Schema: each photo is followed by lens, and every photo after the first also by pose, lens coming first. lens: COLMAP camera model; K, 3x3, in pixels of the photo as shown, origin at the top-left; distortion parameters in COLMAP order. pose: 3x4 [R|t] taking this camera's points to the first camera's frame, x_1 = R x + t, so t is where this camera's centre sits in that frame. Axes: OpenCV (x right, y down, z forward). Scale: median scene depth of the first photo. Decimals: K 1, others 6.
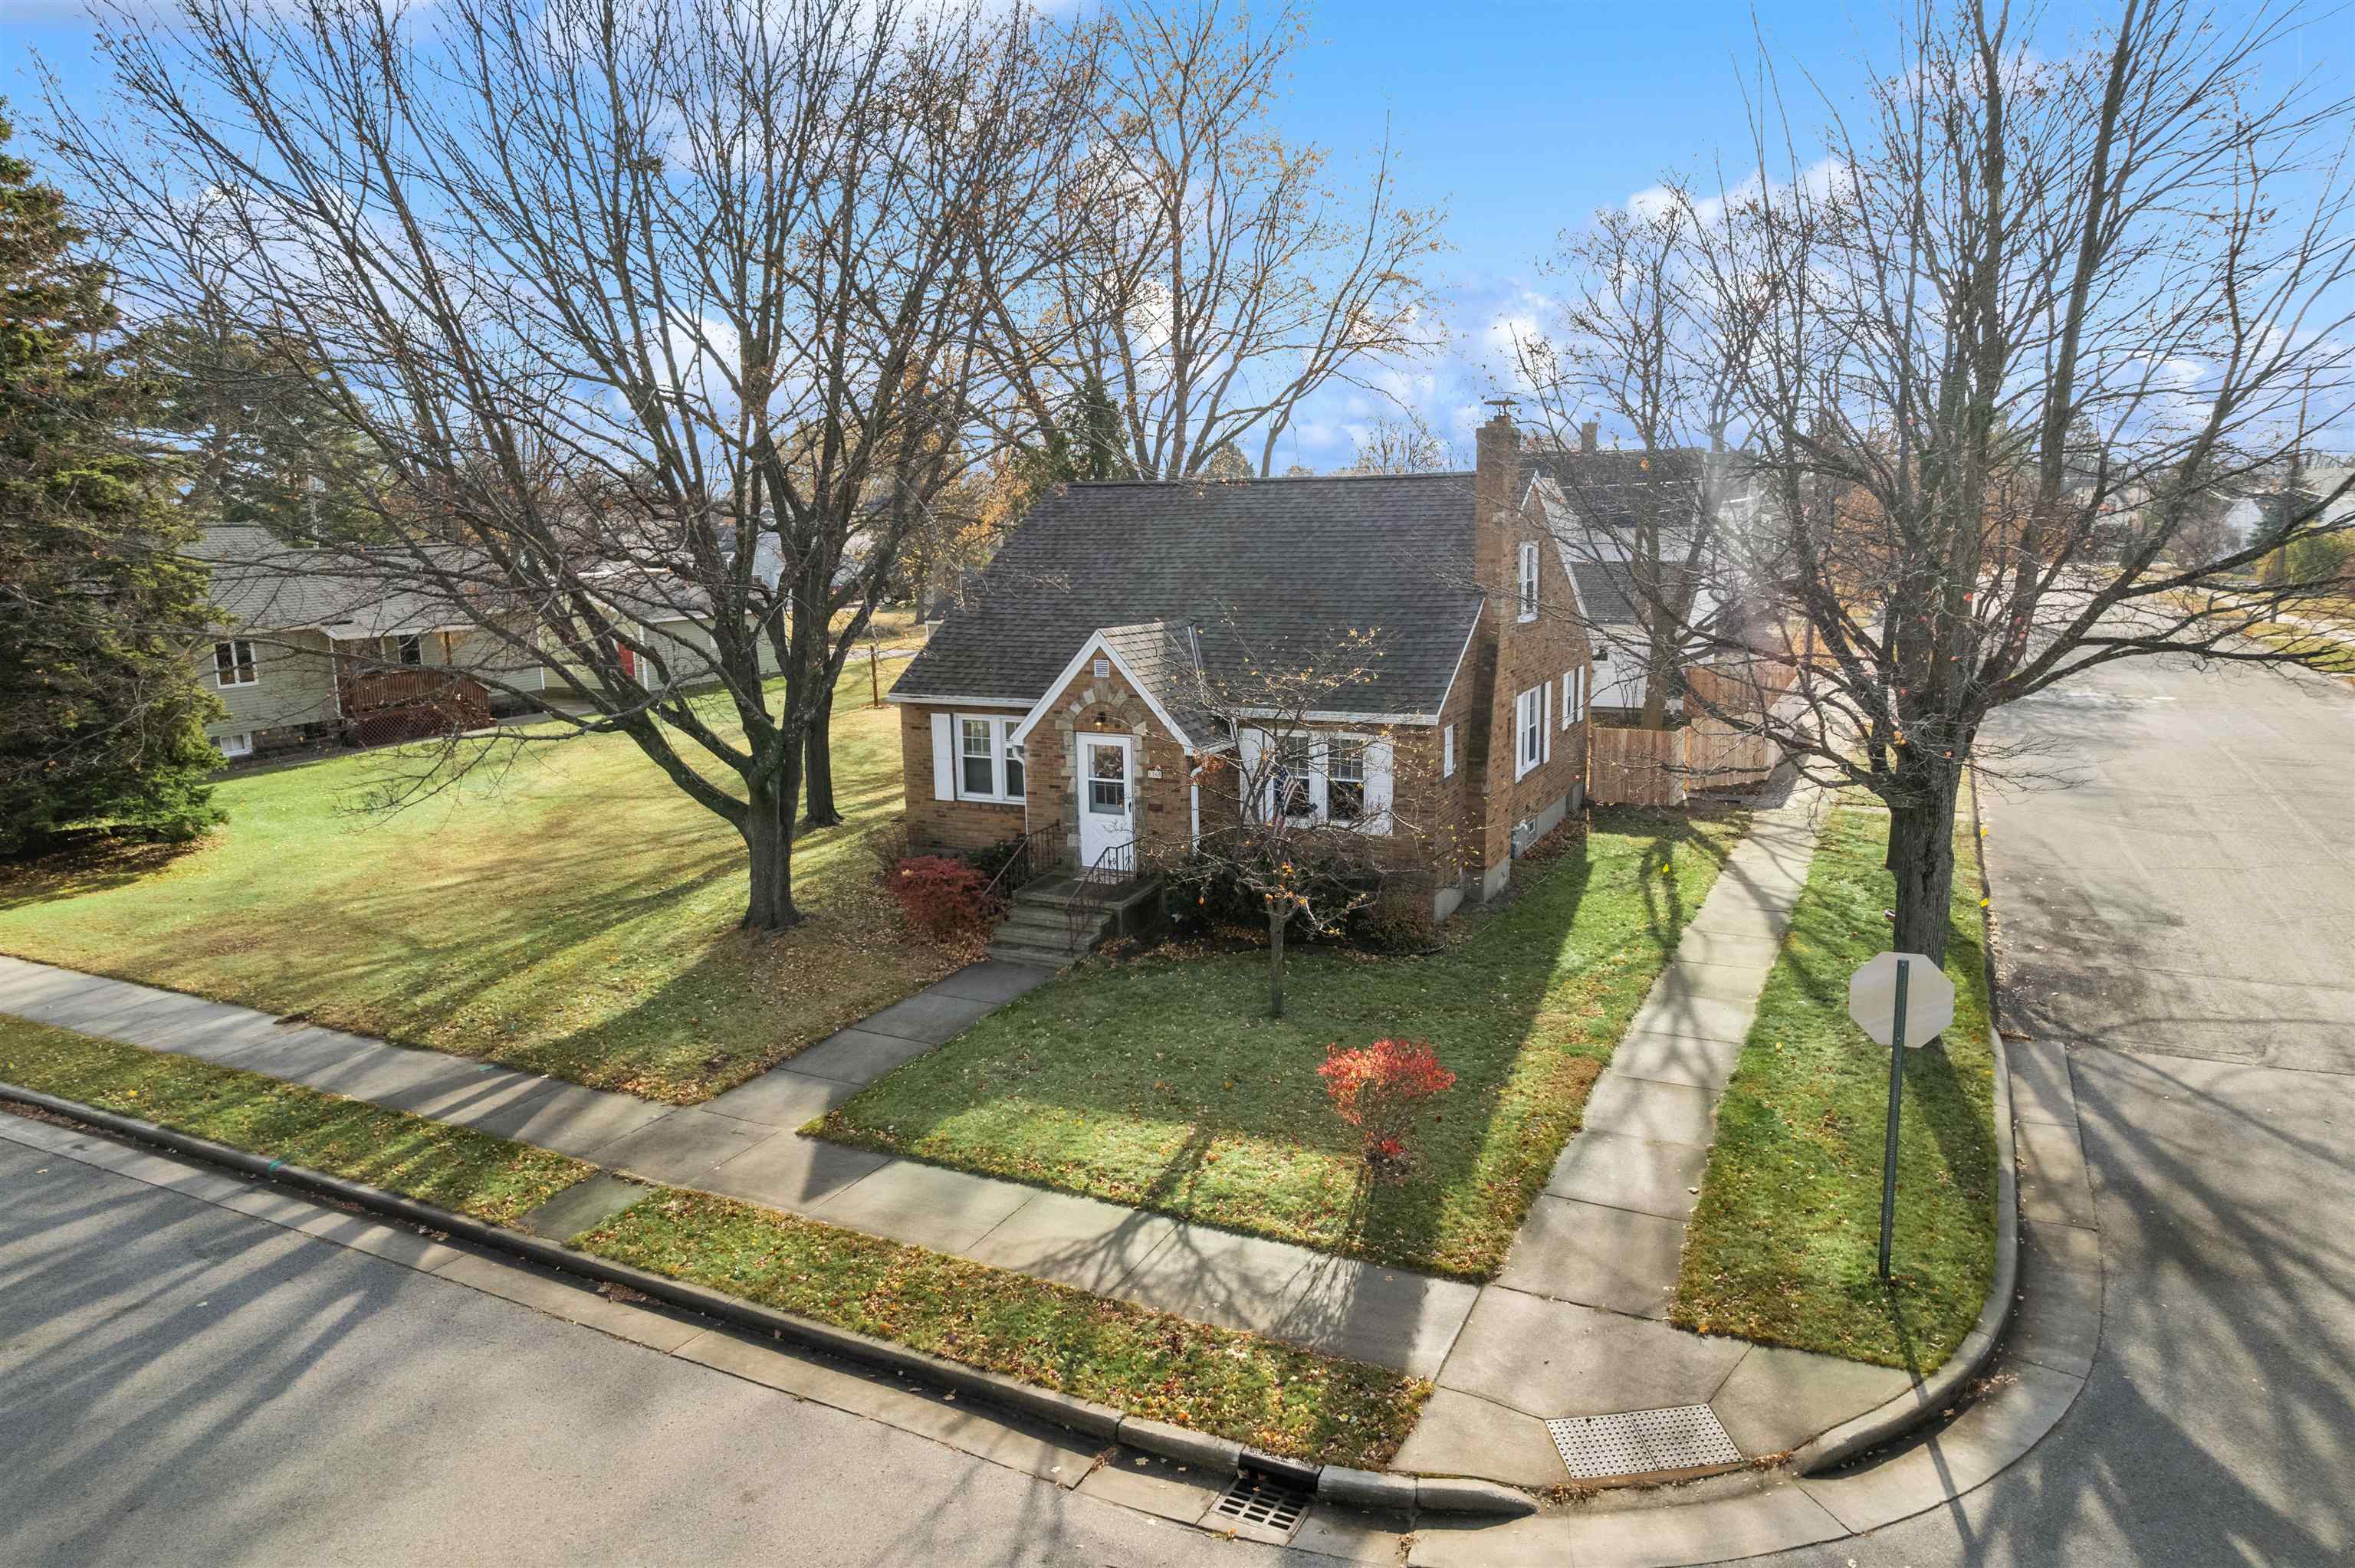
lens RADIAL K [[1478.6, 0, 1177.5], [0, 1478.6, 784.0], [0, 0, 1]] dist [-0.040286, 0.001604]
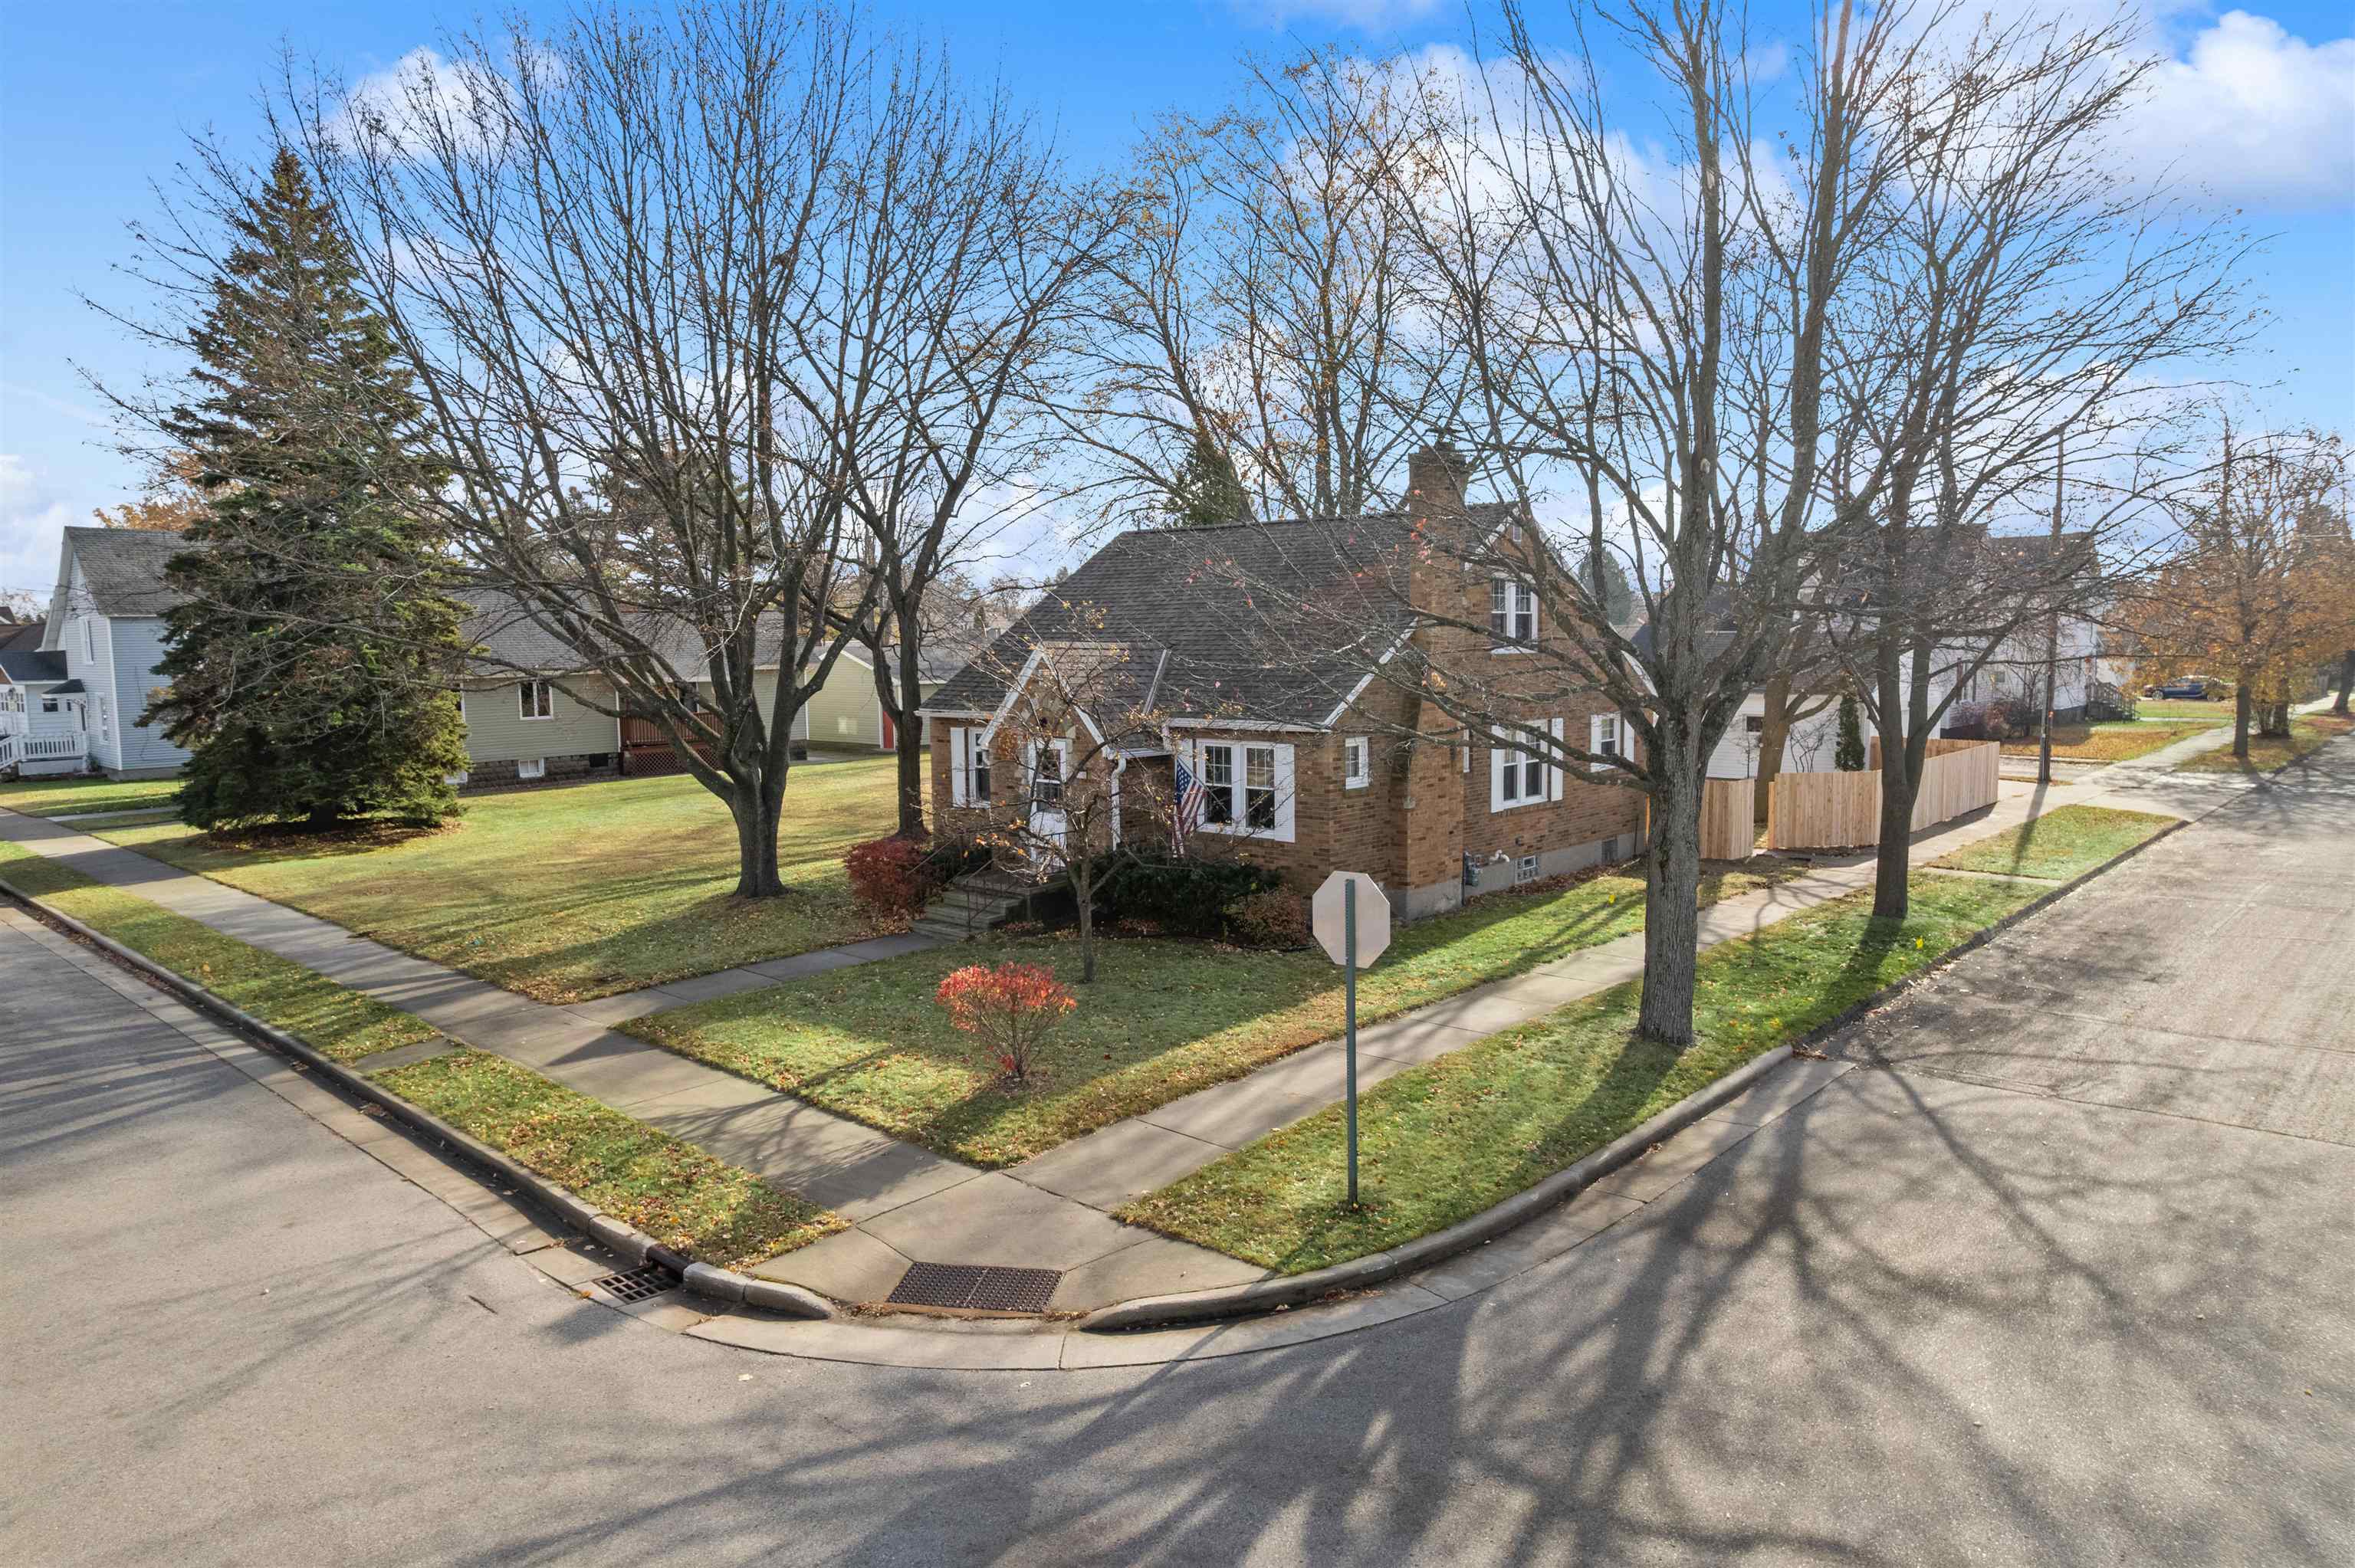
lens RADIAL K [[1478.6, 0, 1177.5], [0, 1478.6, 784.0], [0, 0, 1]] dist [-0.040286, 0.001604]
pose [[0.959757, 0.035647, -0.278559, 0.447846], [-0.057145, 0.995948, -0.069441, 0.090007], [0.274955, 0.082565, 0.957905, -0.011746]]
